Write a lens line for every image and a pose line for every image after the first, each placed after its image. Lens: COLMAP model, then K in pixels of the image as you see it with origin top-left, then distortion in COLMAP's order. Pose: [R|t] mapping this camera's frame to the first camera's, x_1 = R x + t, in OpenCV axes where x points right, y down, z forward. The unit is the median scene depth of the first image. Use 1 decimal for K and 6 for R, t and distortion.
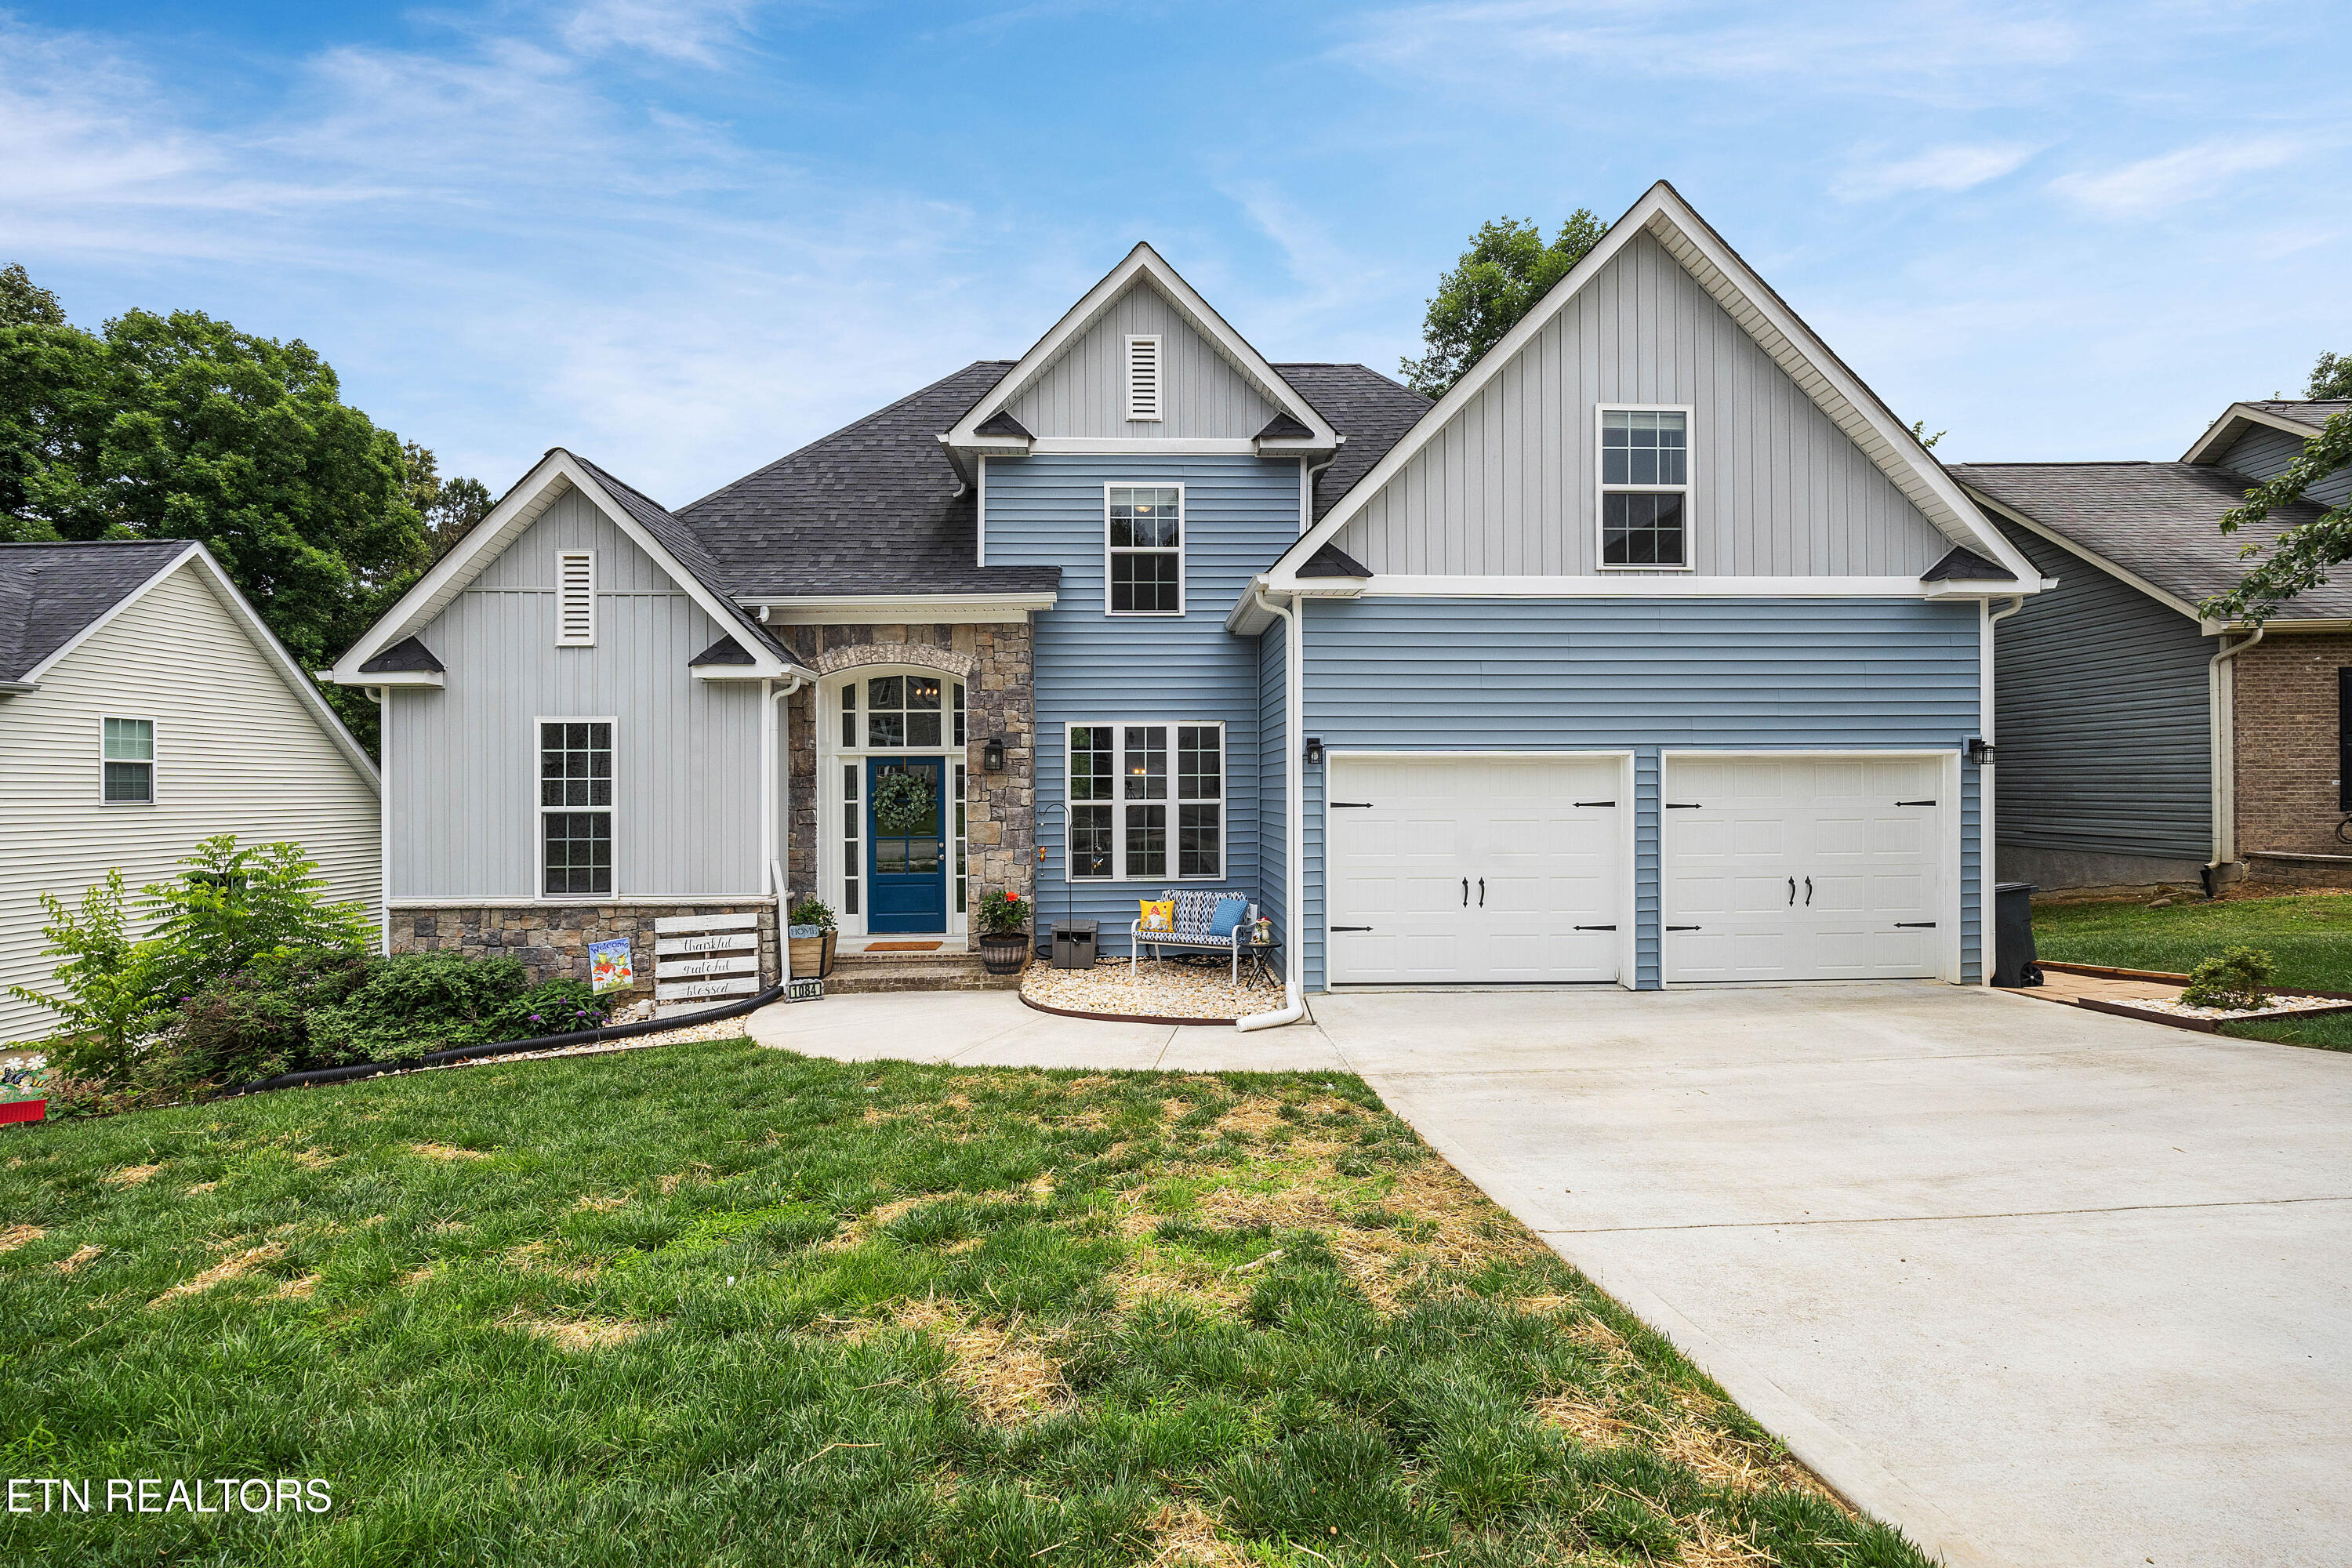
lens RADIAL K [[1021.0, 0, 1170.7], [0, 1021.0, 784.7], [0, 0, 1]] dist [0.004405, -0.001036]
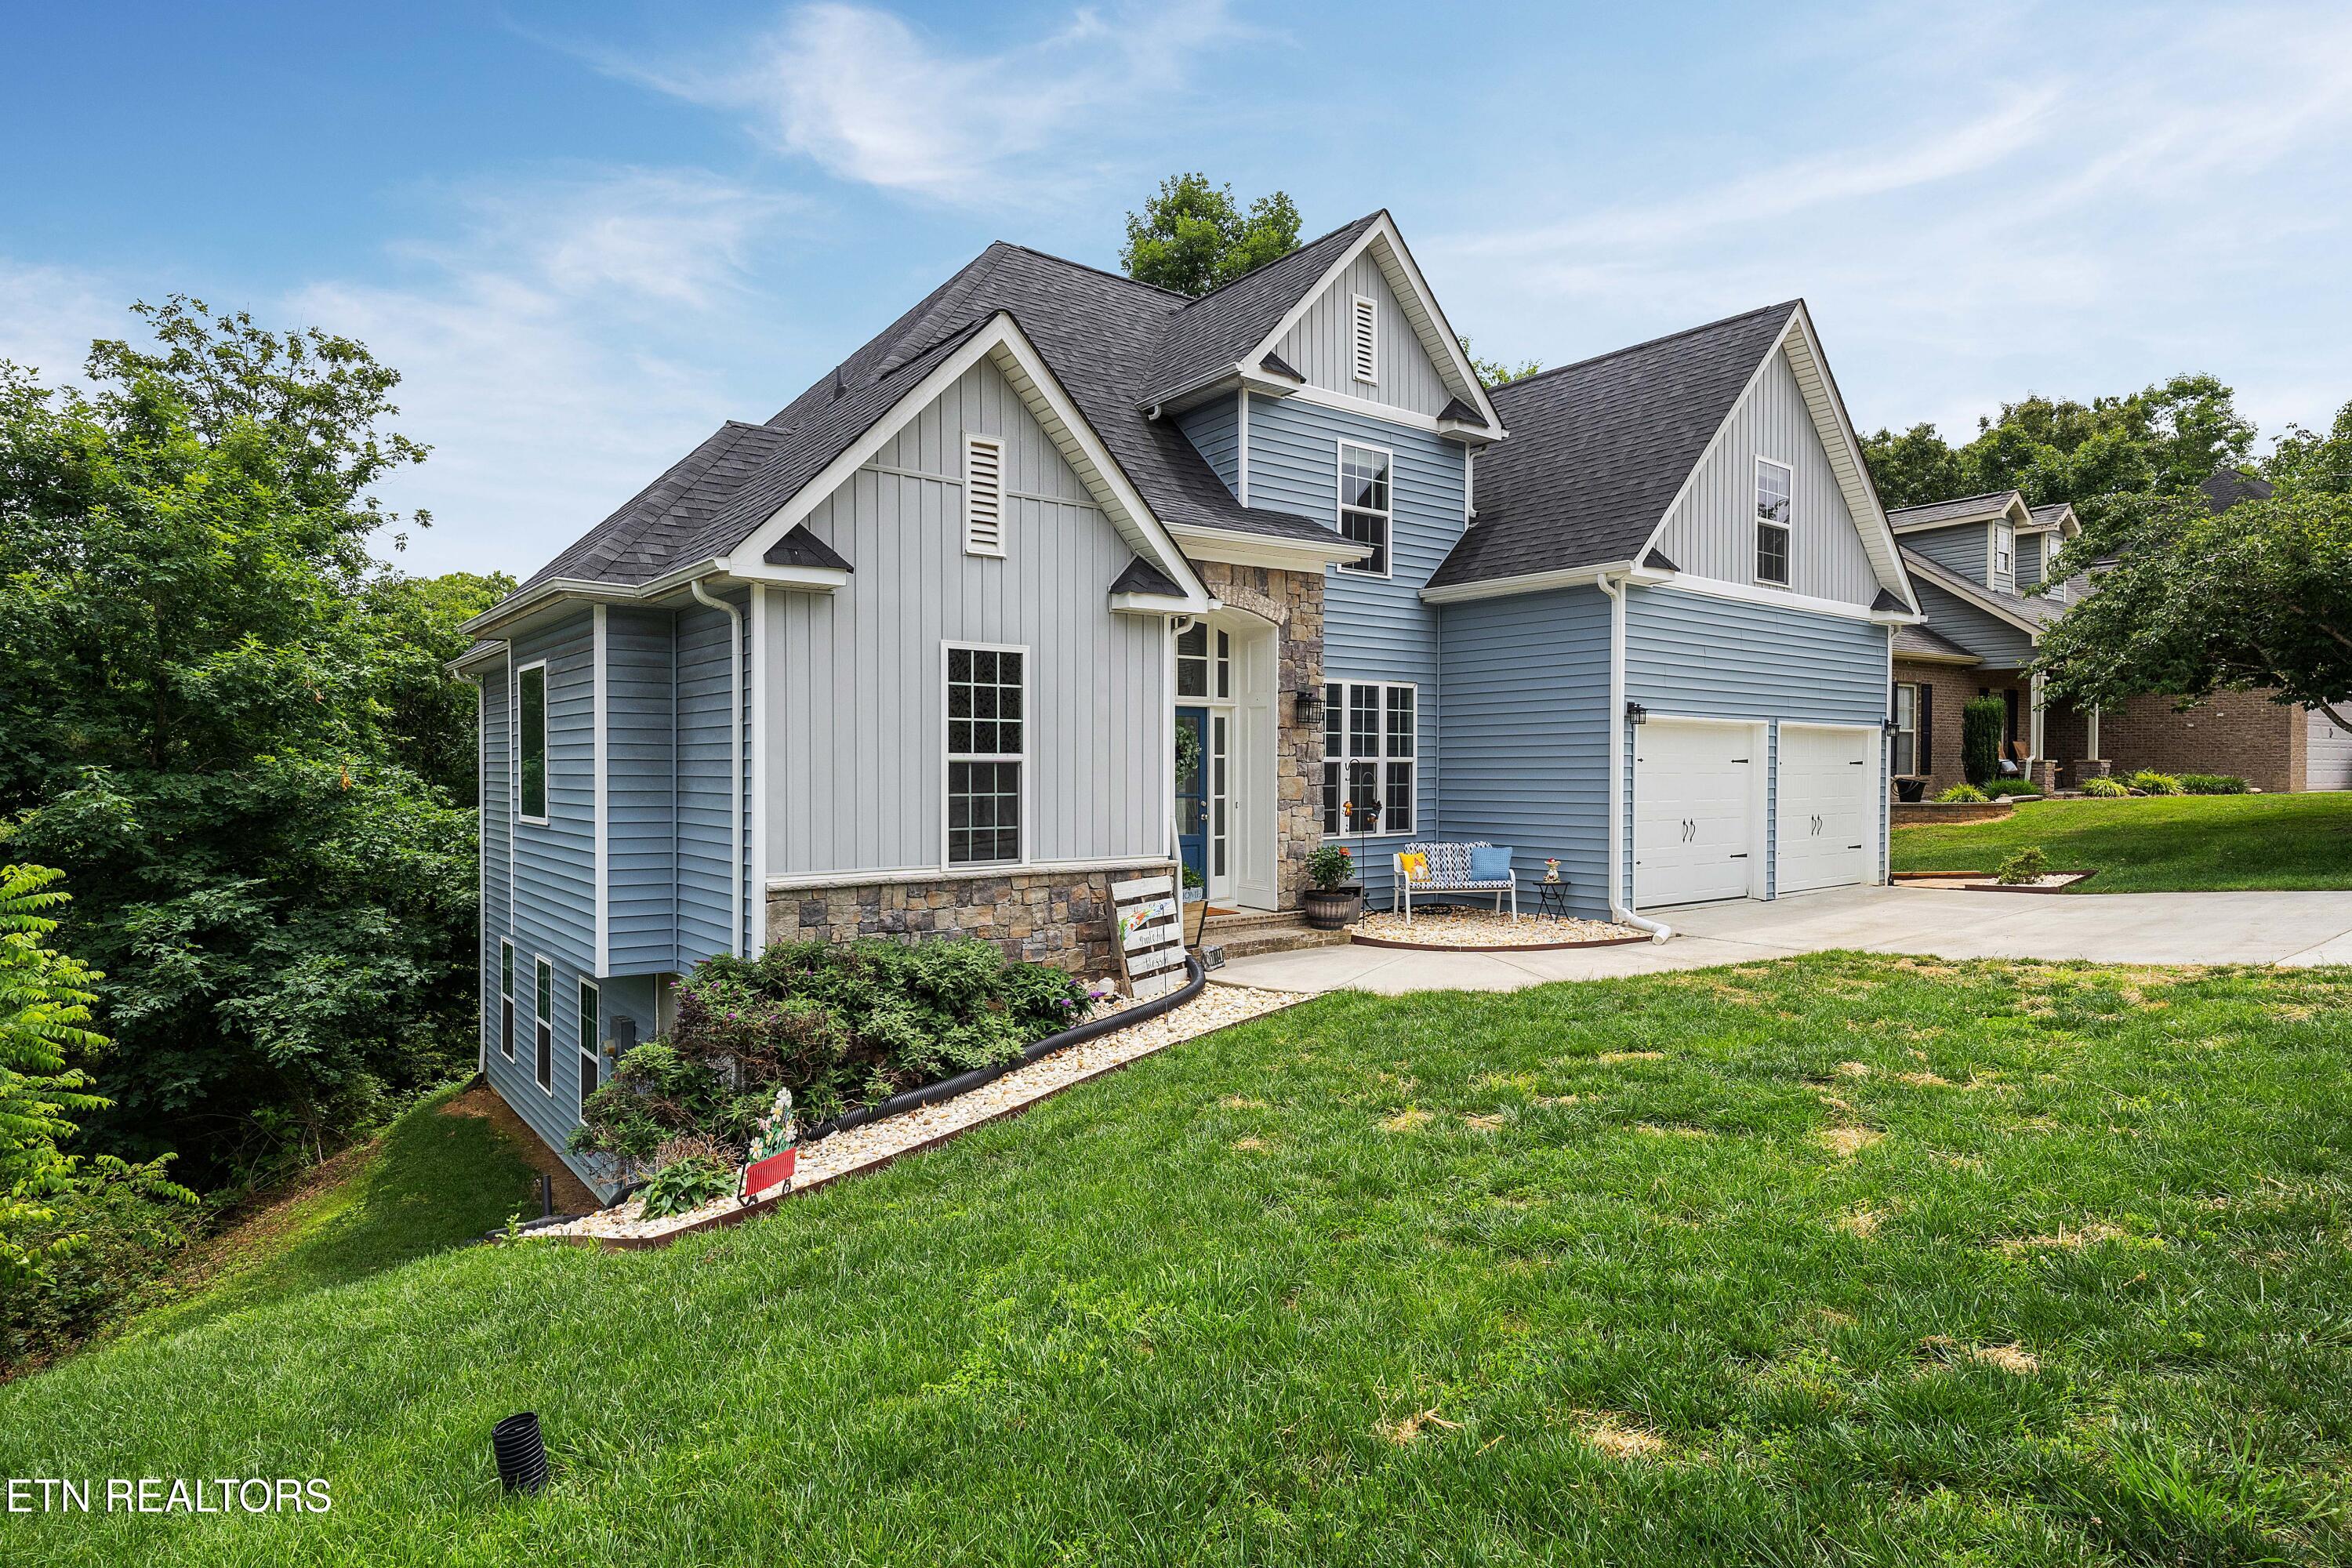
lens RADIAL K [[1241.6, 0, 1171.0], [0, 1241.6, 785.4], [0, 0, 1]] dist [-0.003142, -0.000123]
pose [[0.820941, -0.001587, 0.571011, -1.018816], [-0.007523, 0.999879, 0.013595, 0.031640], [-0.570963, -0.015456, 0.820830, 0.108319]]
